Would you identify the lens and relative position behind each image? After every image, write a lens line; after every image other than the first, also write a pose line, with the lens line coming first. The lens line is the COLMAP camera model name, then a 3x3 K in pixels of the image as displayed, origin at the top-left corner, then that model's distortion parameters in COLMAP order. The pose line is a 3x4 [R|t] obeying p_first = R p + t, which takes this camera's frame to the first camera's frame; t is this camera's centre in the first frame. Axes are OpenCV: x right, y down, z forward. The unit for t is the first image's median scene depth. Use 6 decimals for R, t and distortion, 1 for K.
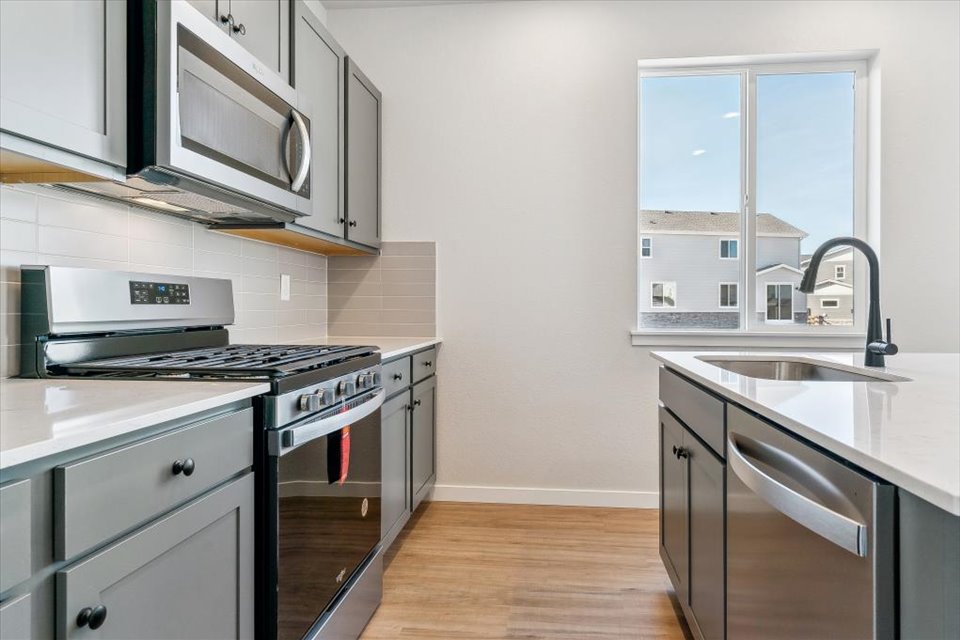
lens RADIAL K [[580.5, 0, 510.7], [0, 580.5, 307.9], [0, 0, 1]] dist [-0.000093, 0.000061]
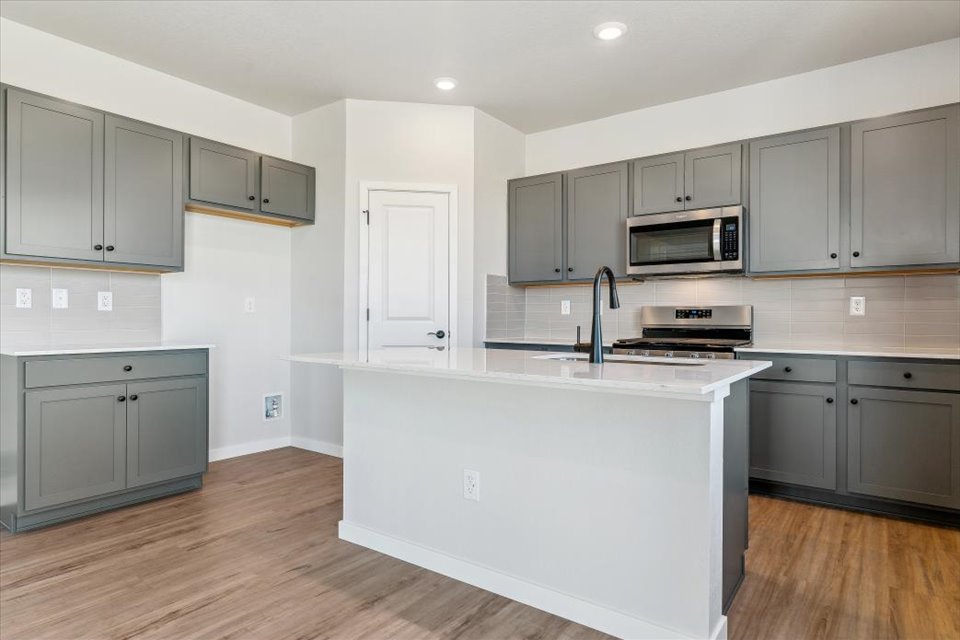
lens RADIAL K [[545.0, 0, 480.0], [0, 545.0, 320.0], [0, 0, 1]] dist [0.002979, 0.000621]
pose [[-0.510903, -0.003870, -0.859629, 1.363504], [-0.009686, 0.999952, 0.001255, 0.004752], [0.859584, 0.008968, -0.510916, 1.054585]]
